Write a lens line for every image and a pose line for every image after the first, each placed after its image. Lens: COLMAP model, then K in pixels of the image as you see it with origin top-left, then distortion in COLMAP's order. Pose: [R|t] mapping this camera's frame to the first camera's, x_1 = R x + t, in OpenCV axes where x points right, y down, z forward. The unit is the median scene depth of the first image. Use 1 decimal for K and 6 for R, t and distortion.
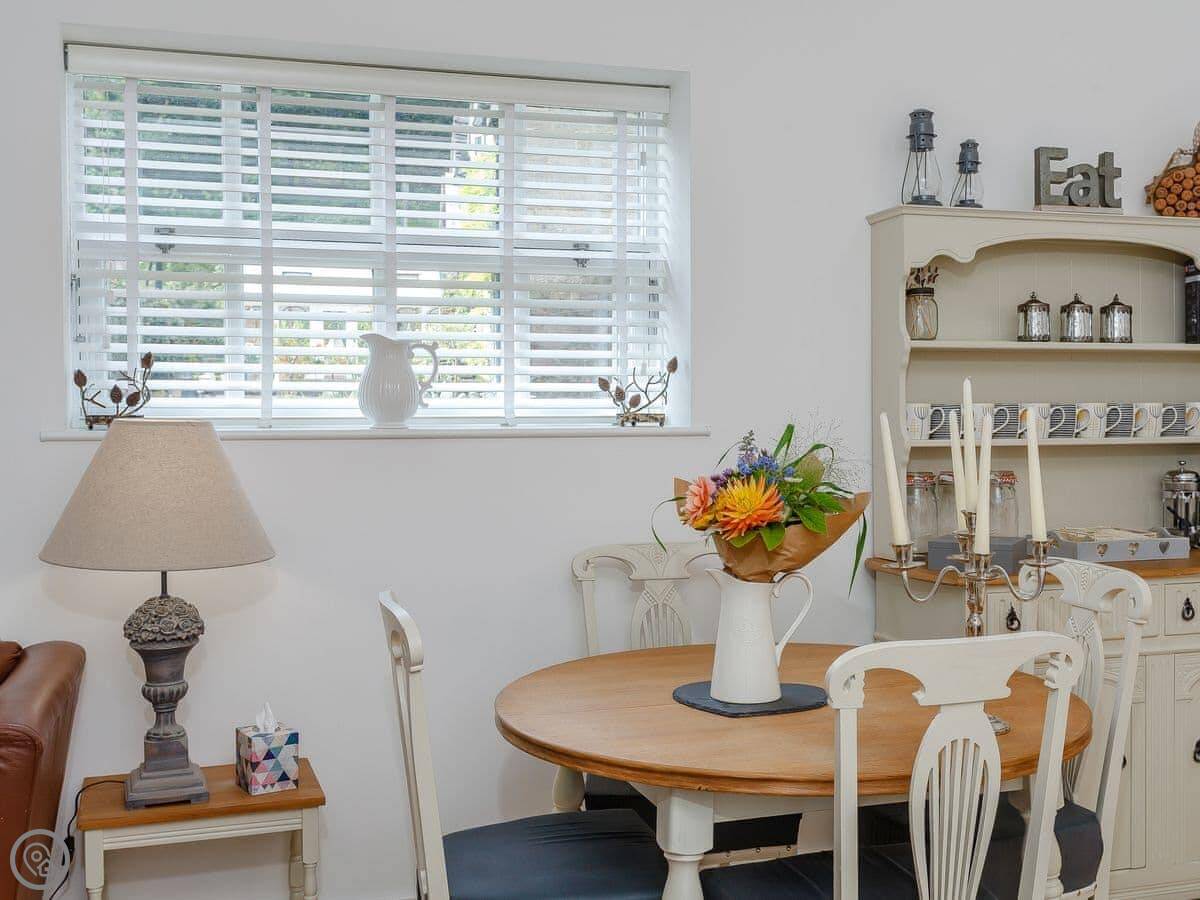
lens RADIAL K [[1461.5, 0, 593.4], [0, 1461.5, 452.9], [0, 0, 1]] dist [0.001766, 0.000000]
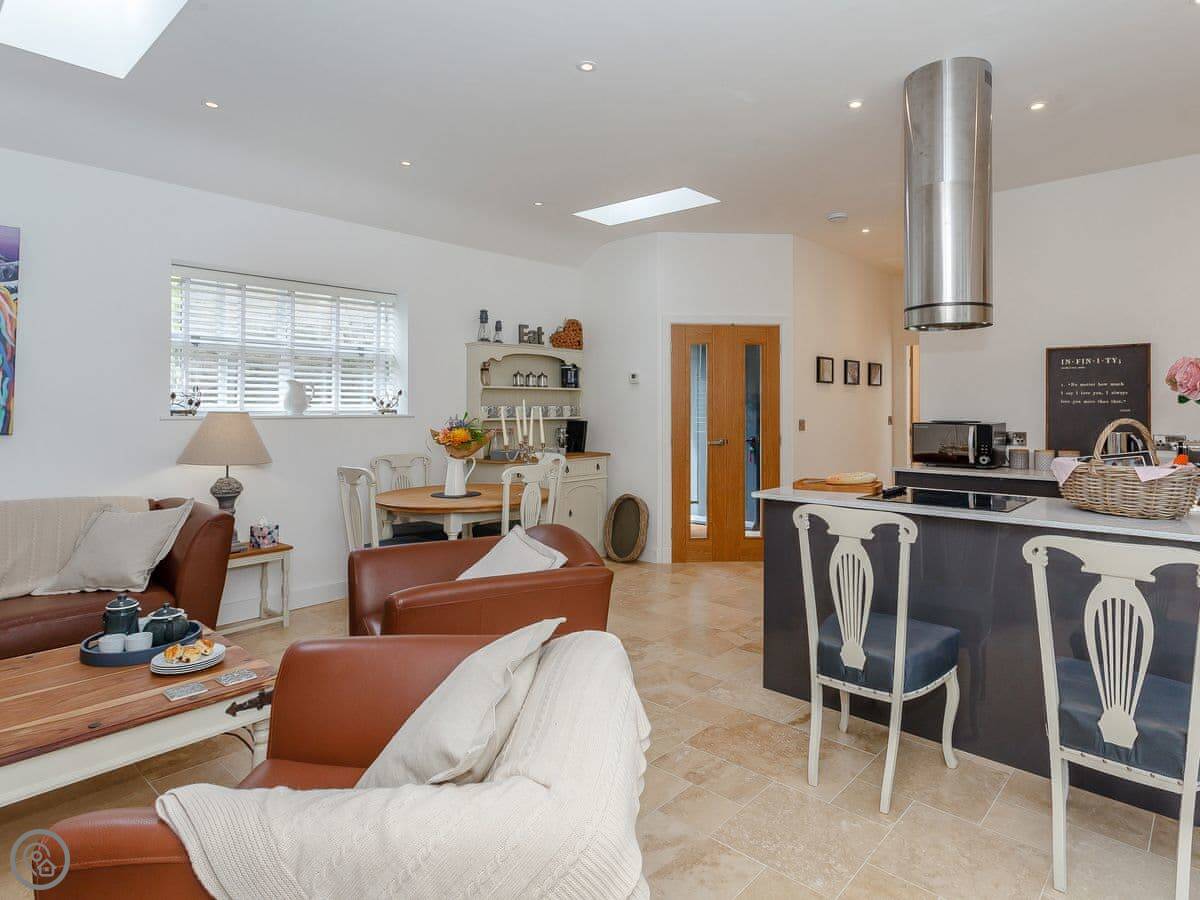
lens RADIAL K [[666.8, 0, 614.6], [0, 666.8, 421.8], [0, 0, 1]] dist [0.001175, -0.000750]
pose [[0.874677, -0.010110, 0.484602, -0.212633], [0.015972, 0.999841, -0.007968, 0.013963], [-0.484444, 0.014710, 0.874699, -0.343209]]
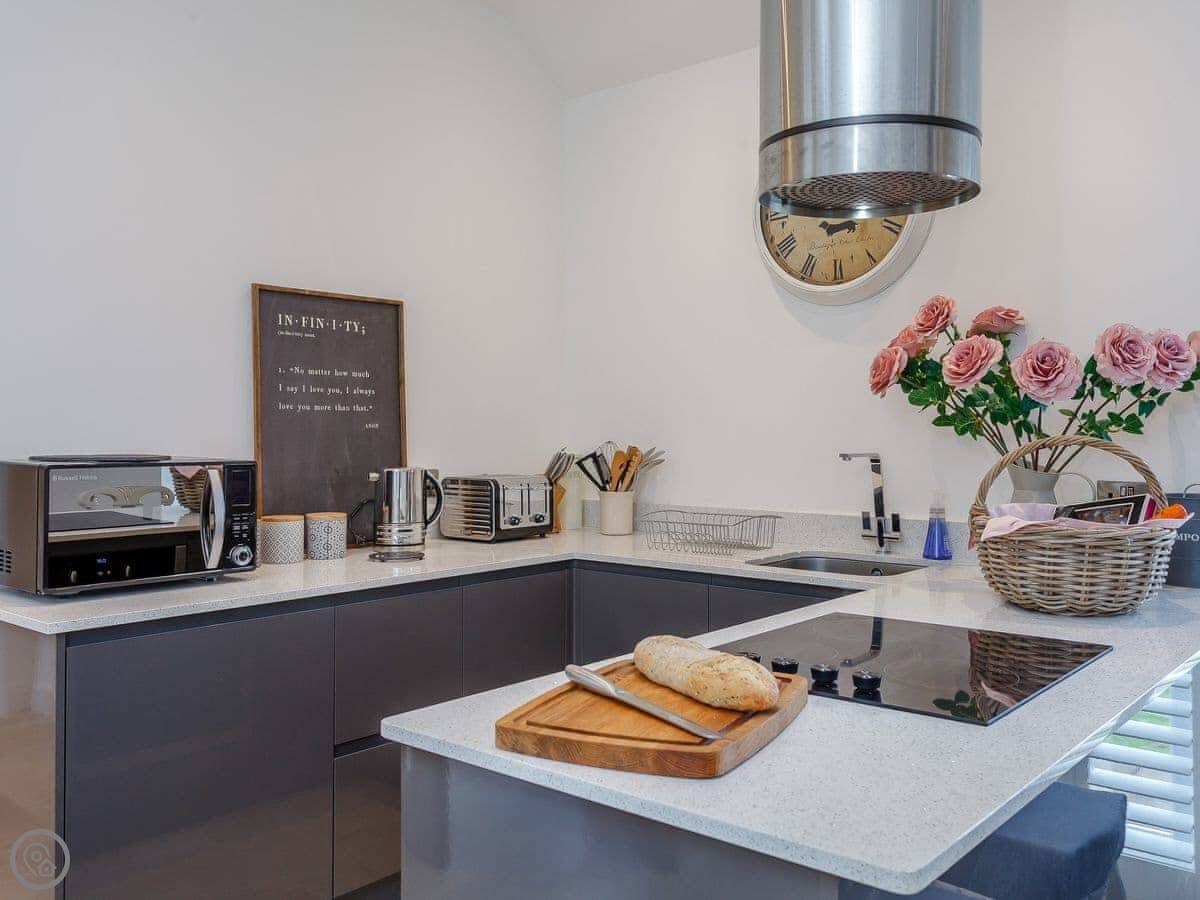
lens RADIAL K [[1041.2, 0, 591.2], [0, 1041.2, 448.8], [0, 0, 1]] dist [0.046426, 0.004946]
pose [[-0.508881, -0.018831, 0.860631, 0.131088], [0.027459, 0.998897, 0.038093, -0.005639], [-0.860399, 0.043017, -0.507803, 0.374112]]
